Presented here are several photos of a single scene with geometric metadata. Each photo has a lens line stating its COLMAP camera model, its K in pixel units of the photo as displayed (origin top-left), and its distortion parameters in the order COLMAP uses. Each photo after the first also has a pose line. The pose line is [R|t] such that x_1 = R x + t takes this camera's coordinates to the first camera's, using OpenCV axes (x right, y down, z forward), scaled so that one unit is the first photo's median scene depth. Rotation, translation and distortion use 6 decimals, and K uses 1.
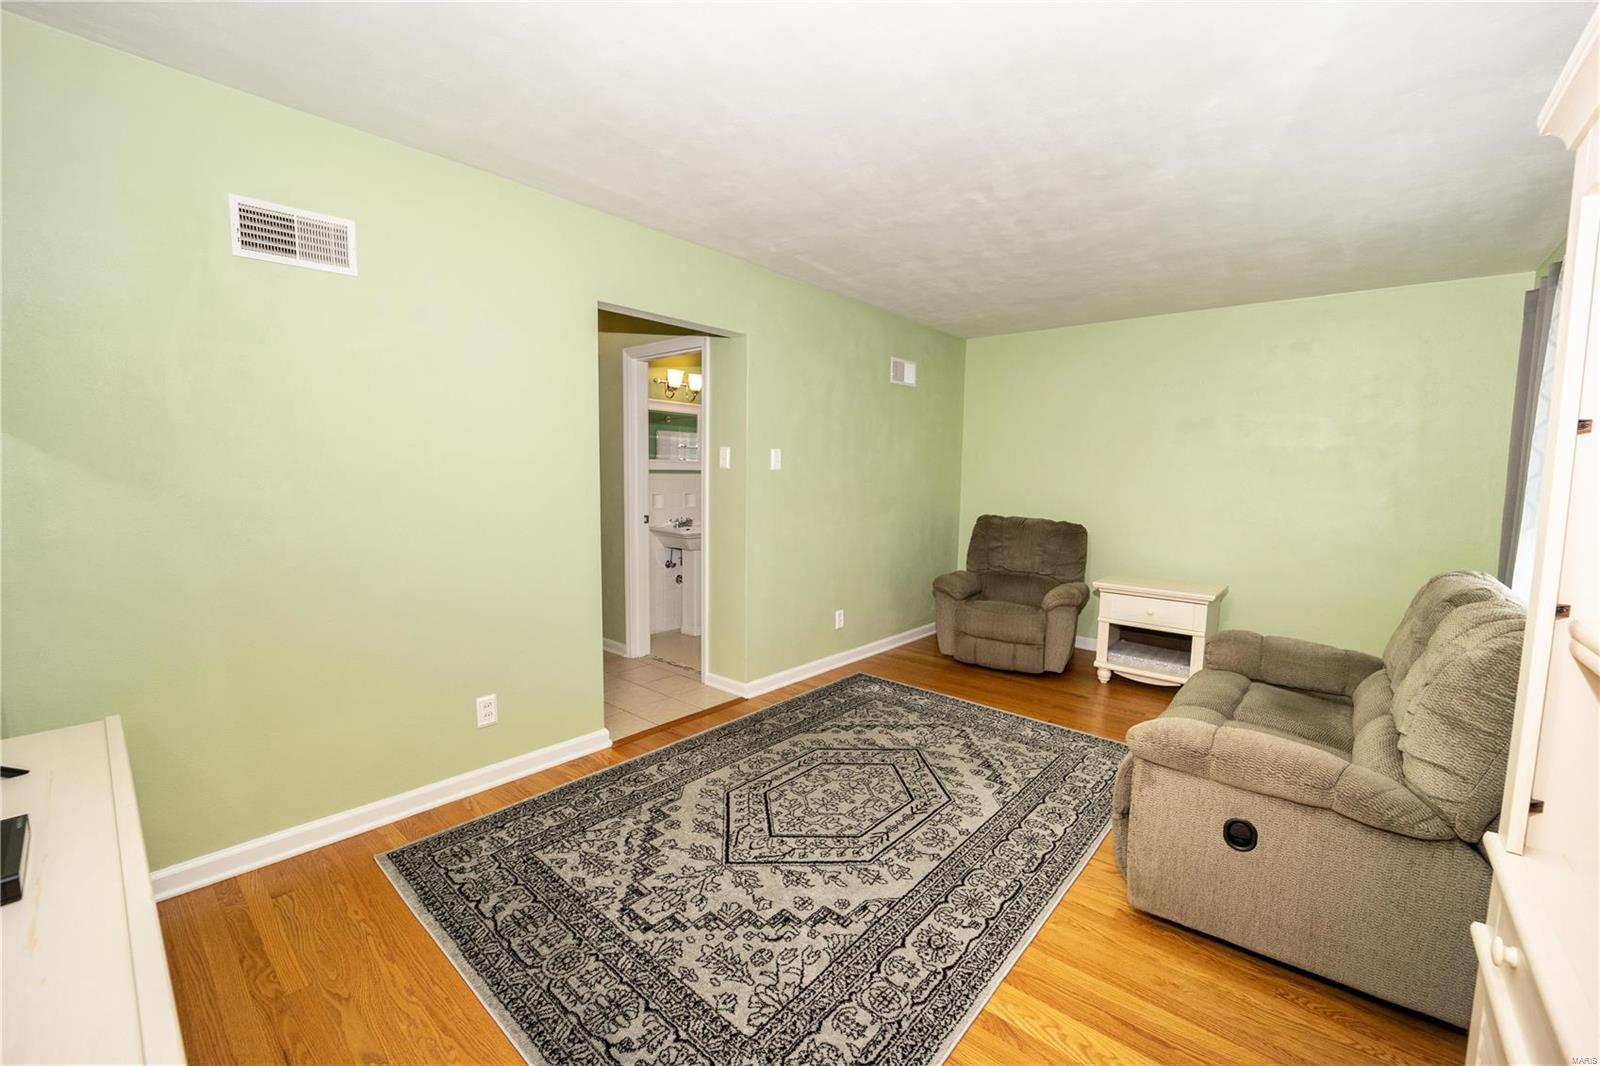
lens RADIAL K [[652.4, 0, 821.7], [0, 652.4, 503.9], [0, 0, 1]] dist [-0.016042, -0.001520]
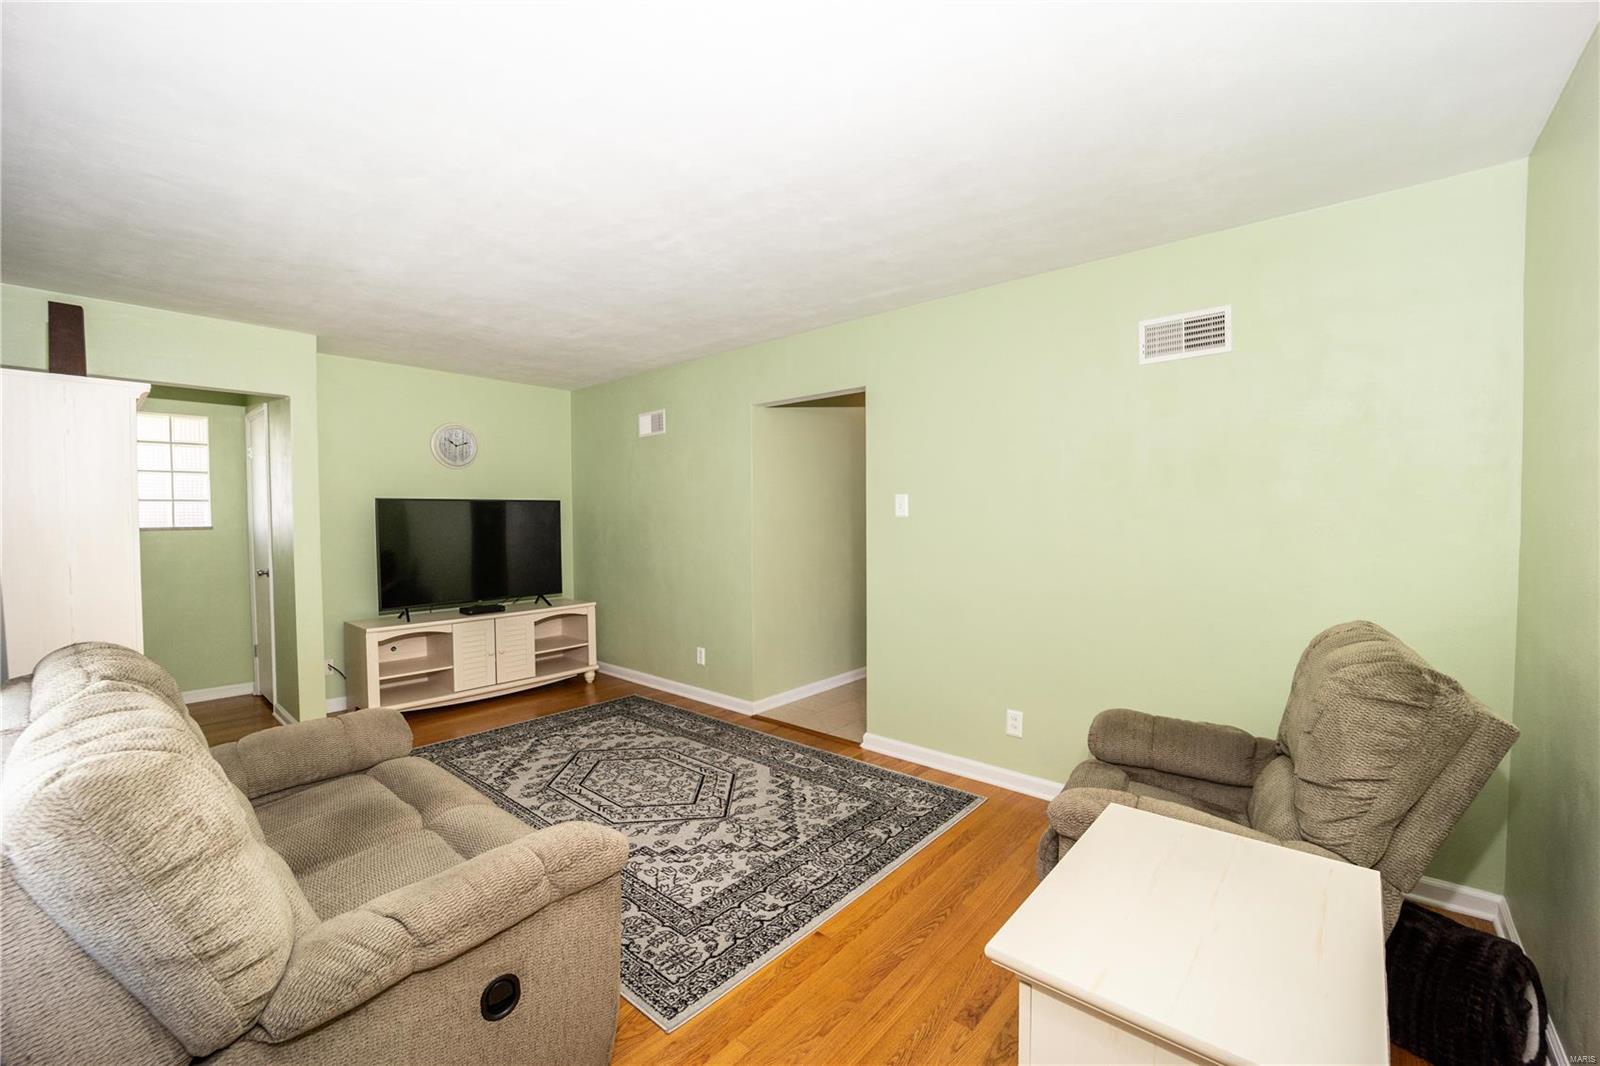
lens RADIAL K [[652.4, 0, 812.8], [0, 652.4, 535.7], [0, 0, 1]] dist [-0.016042, -0.001520]
pose [[-0.016017, 0.014045, -0.999773, 1.143651], [-0.045148, 0.998871, 0.014755, -0.047802], [0.998852, 0.045374, -0.015365, 1.198039]]
